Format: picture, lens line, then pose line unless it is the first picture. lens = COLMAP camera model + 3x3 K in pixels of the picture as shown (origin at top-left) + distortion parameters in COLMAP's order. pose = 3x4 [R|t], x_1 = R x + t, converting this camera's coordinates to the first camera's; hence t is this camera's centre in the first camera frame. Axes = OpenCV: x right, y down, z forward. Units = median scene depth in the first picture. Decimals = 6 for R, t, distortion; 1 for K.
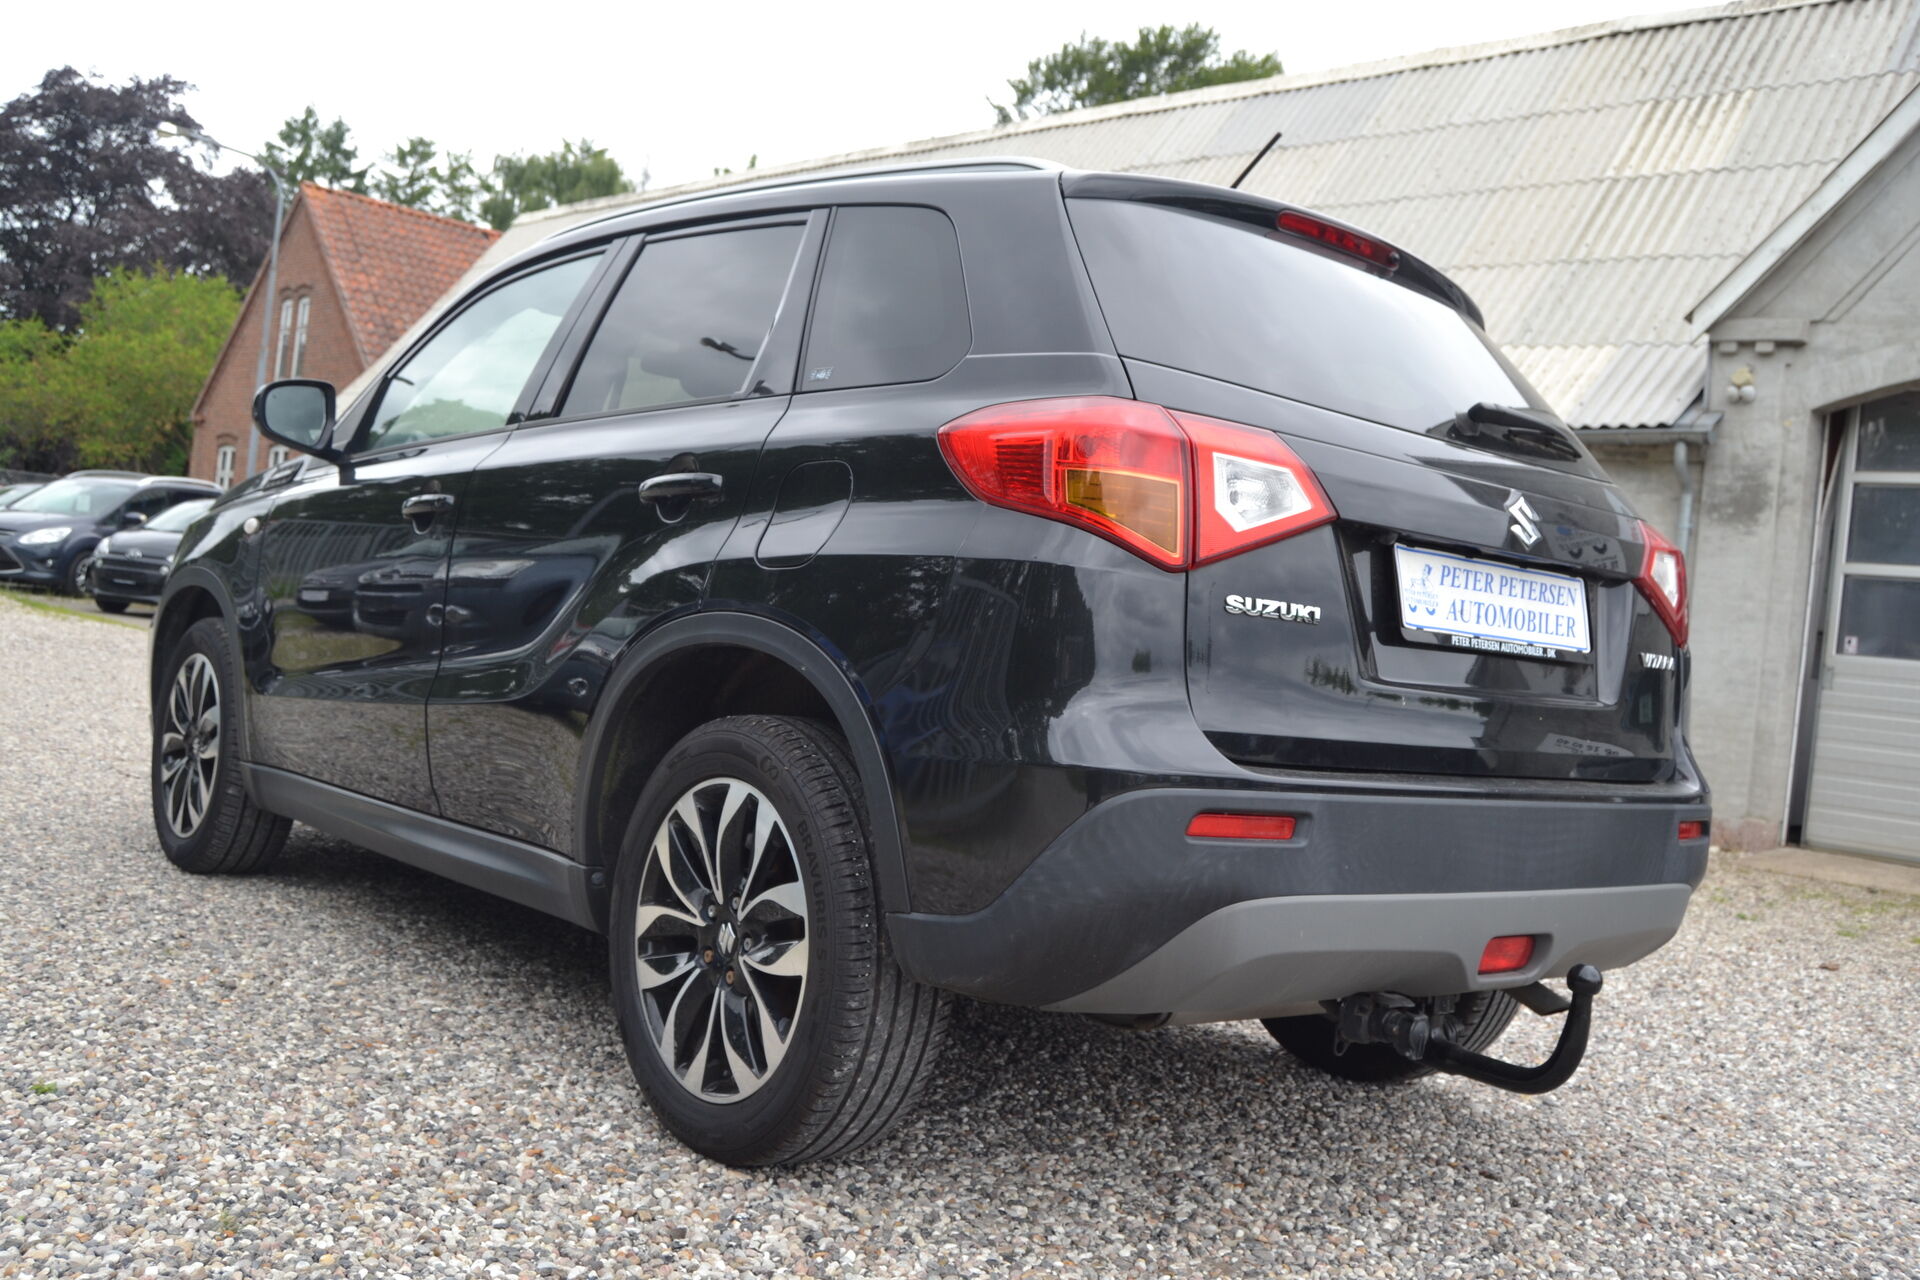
lens RADIAL K [[1789.8, 0, 960.0], [0, 1789.8, 640.0], [0, 0, 1]] dist [-0.081253, 0.009603]
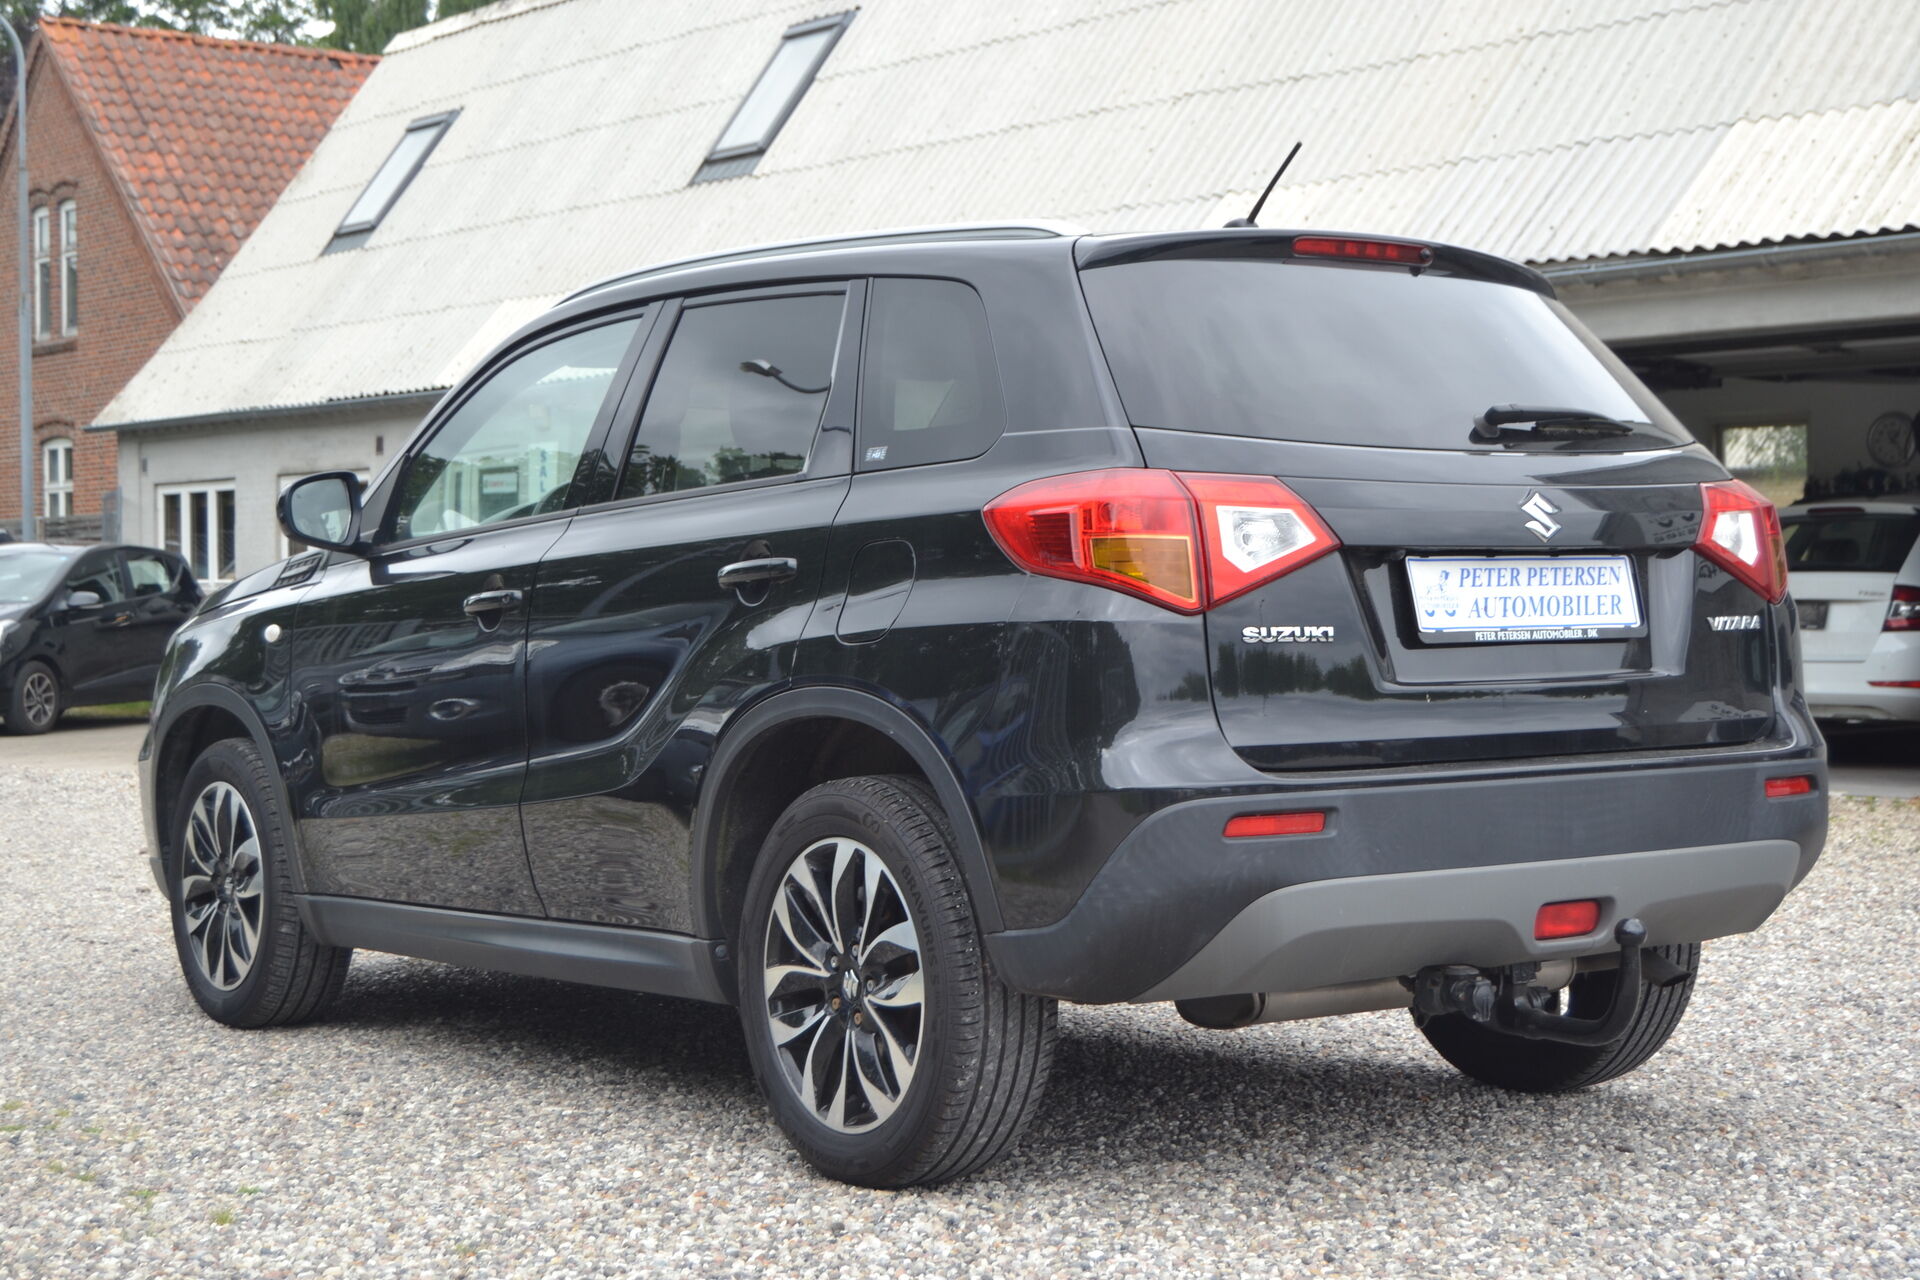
lens RADIAL K [[3119.2, 0, 960.0], [0, 3119.2, 640.0], [0, 0, 1]] dist [-0.032527, -0.114682]
pose [[0.990159, -0.117351, -0.076254, 0.106233], [0.117818, 0.993034, 0.001642, -0.037064], [0.075530, -0.010610, 0.997087, -0.901066]]
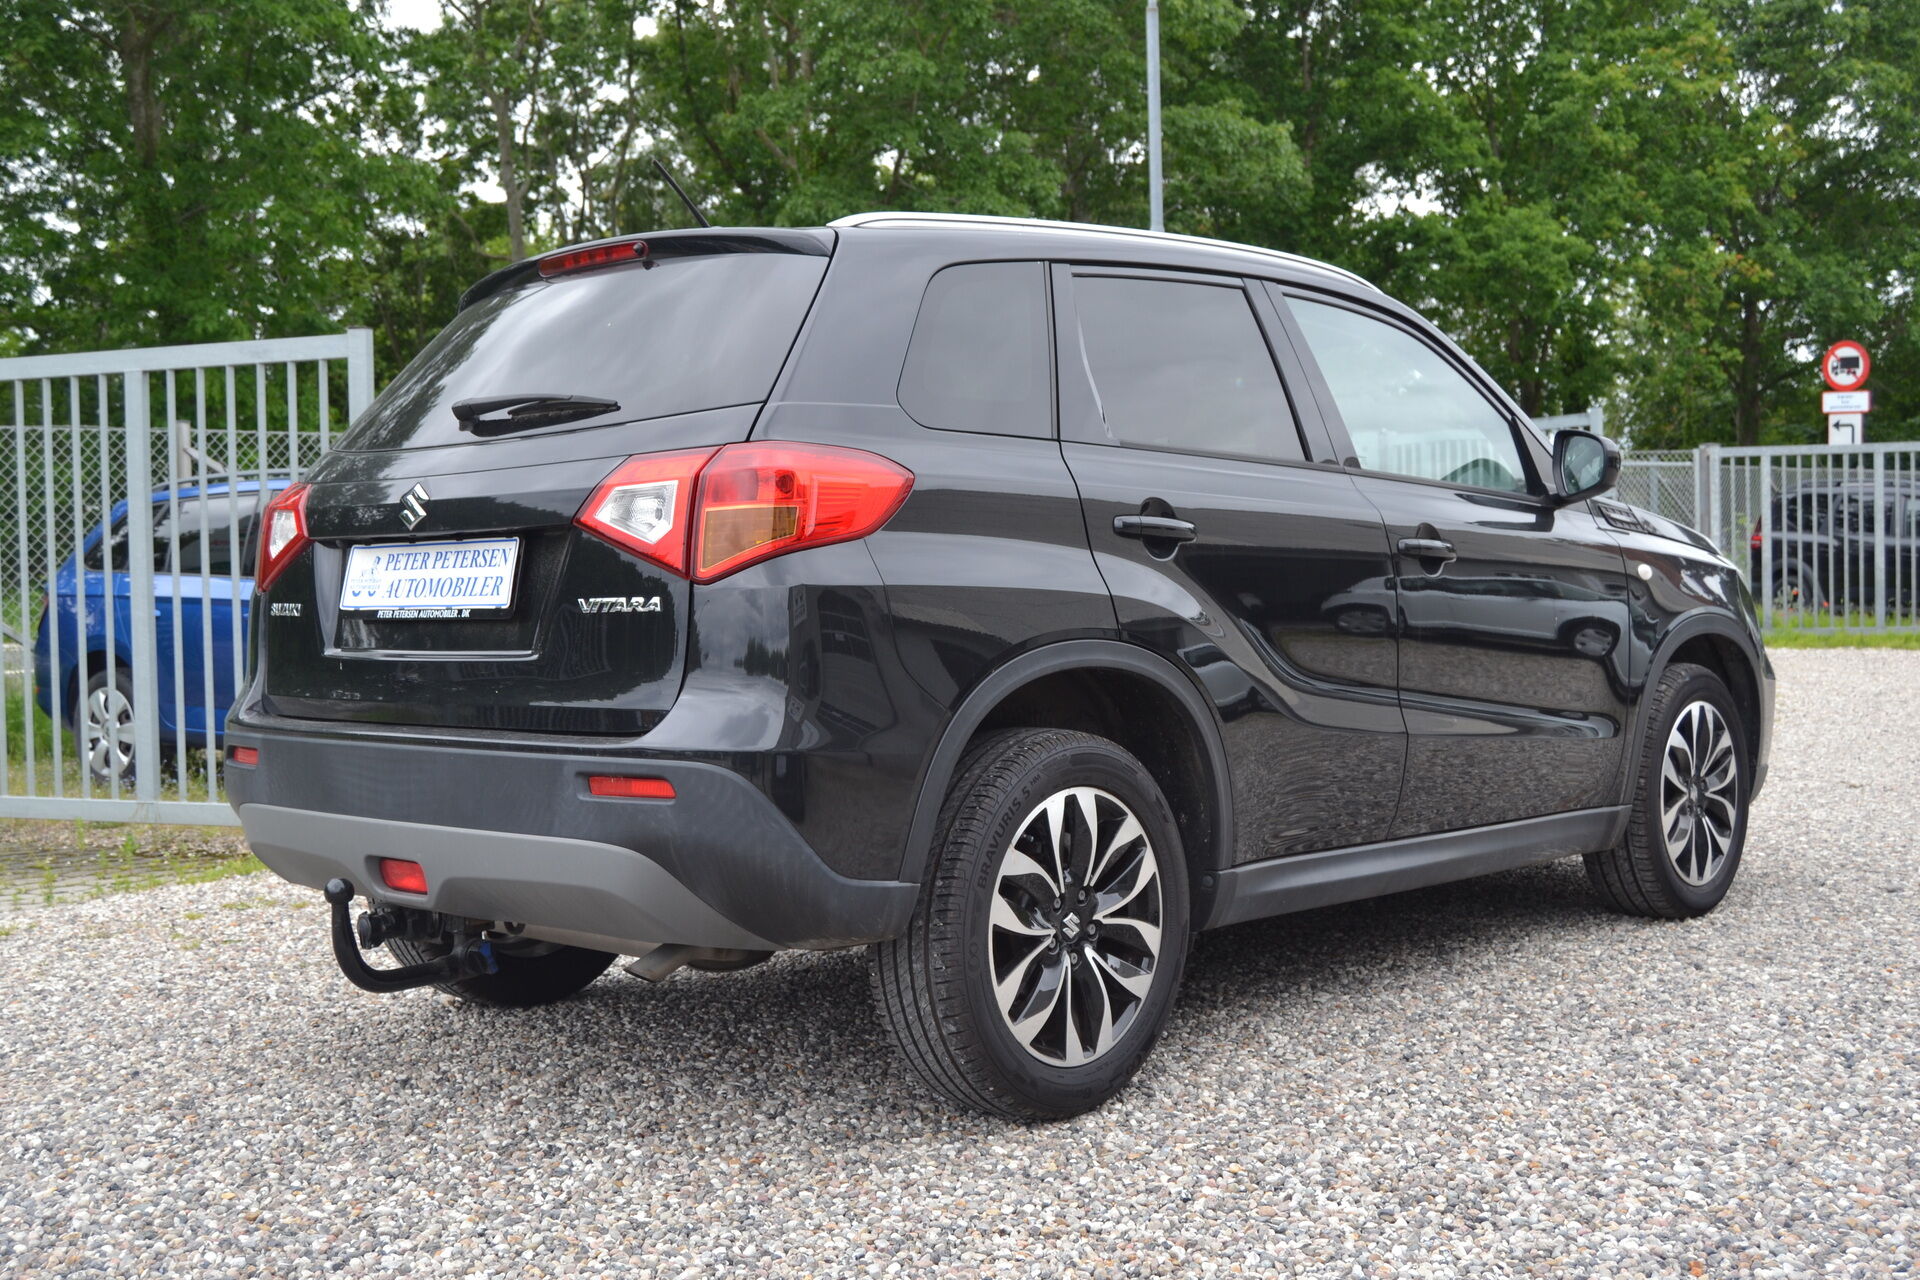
lens RADIAL K [[2178.3, 0, 960.0], [0, 2178.3, 640.0], [0, 0, 1]] dist [-0.031594, -0.034344]
pose [[0.118271, -0.077106, -0.989983, 1.764180], [0.031212, 0.996777, -0.073906, 0.137773], [0.992491, -0.022159, 0.120296, 1.184218]]
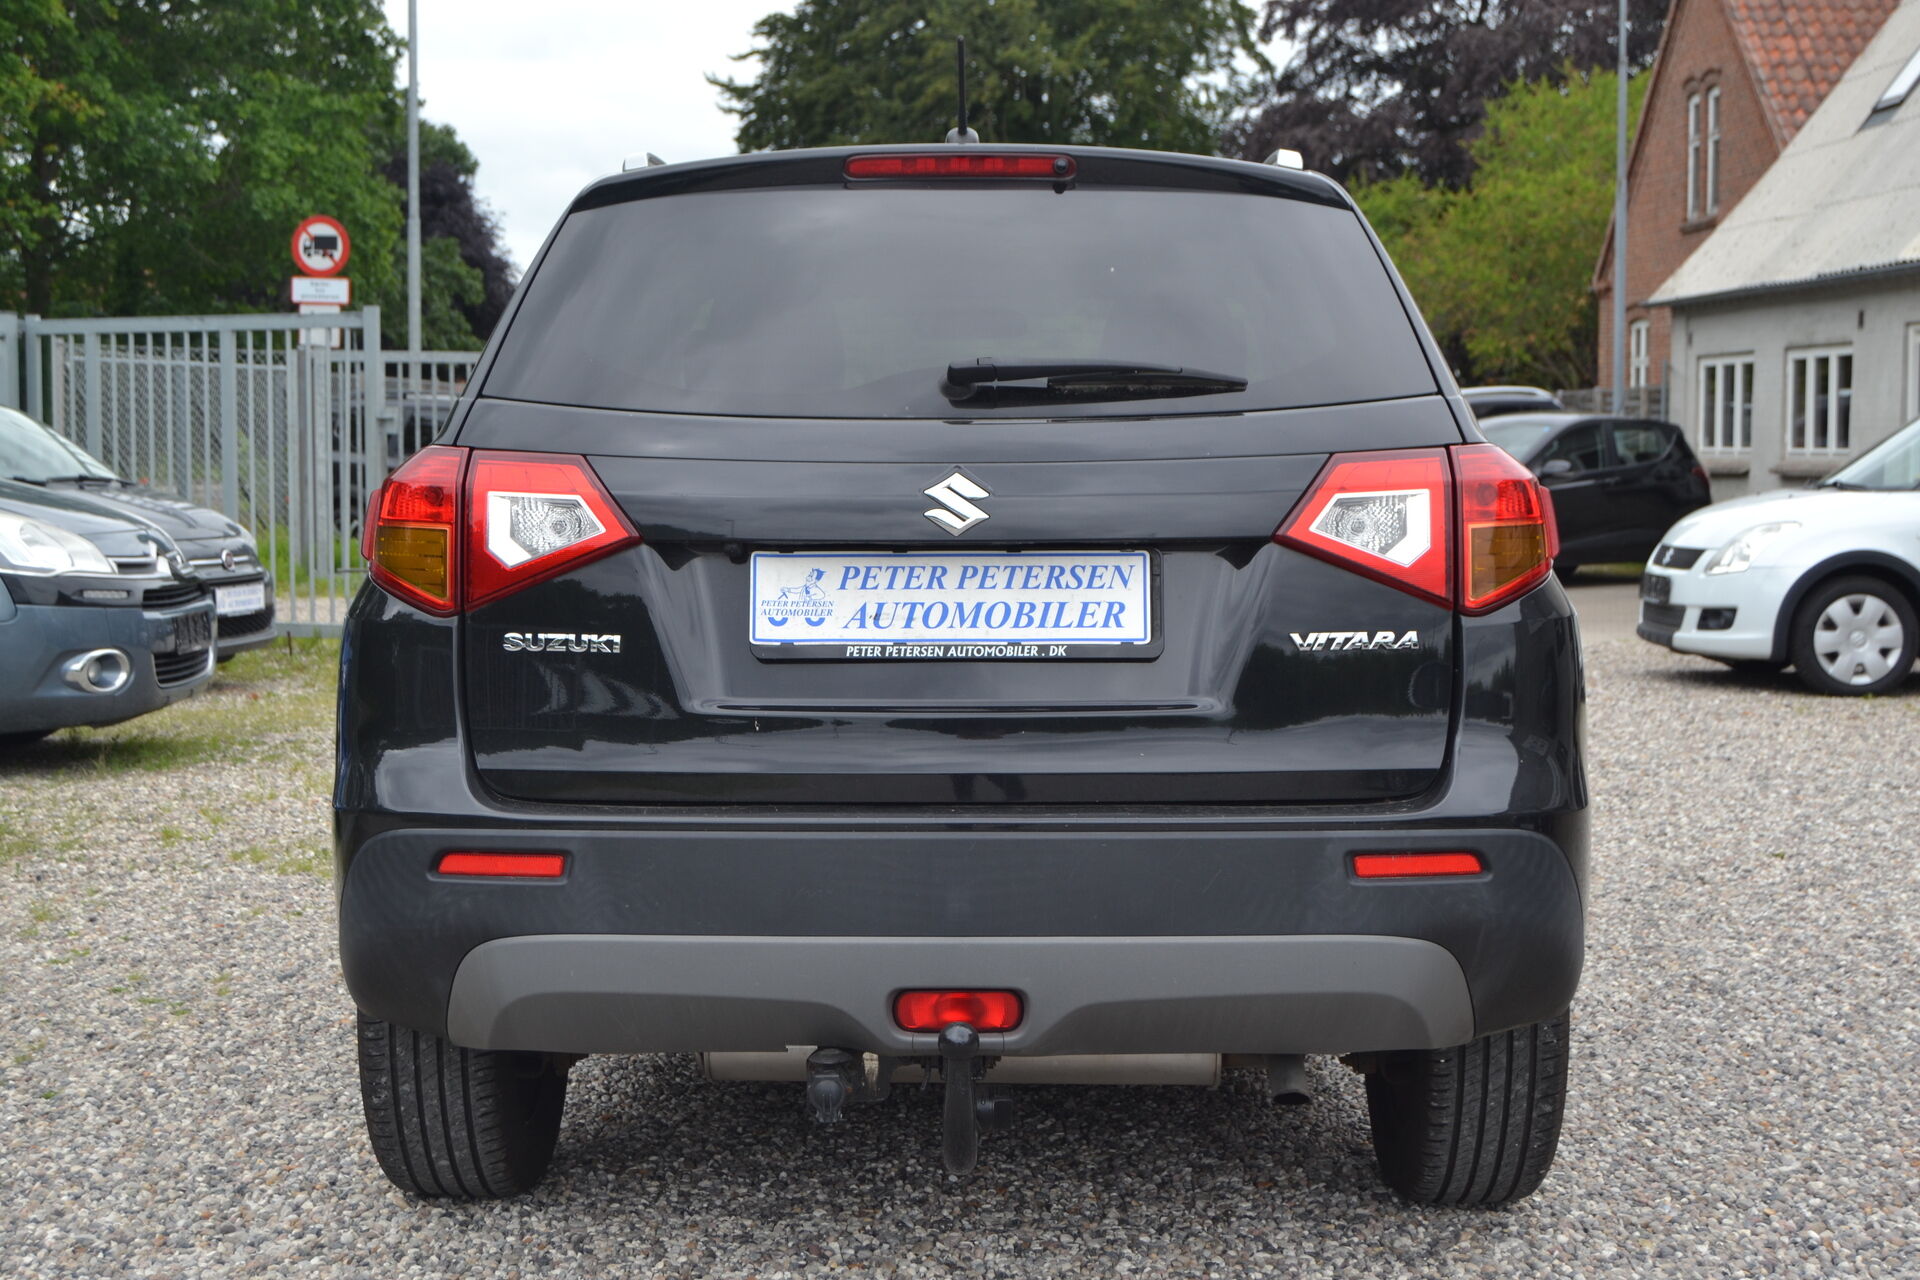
lens RADIAL K [[2818.2, 0, 960.0], [0, 2818.2, 640.0], [0, 0, 1]] dist [-0.044480, -0.034249]
pose [[0.747305, -0.062268, -0.661557, 1.208217], [0.077252, 0.996990, -0.006575, 0.007674], [0.659975, -0.046193, 0.749866, -0.009972]]
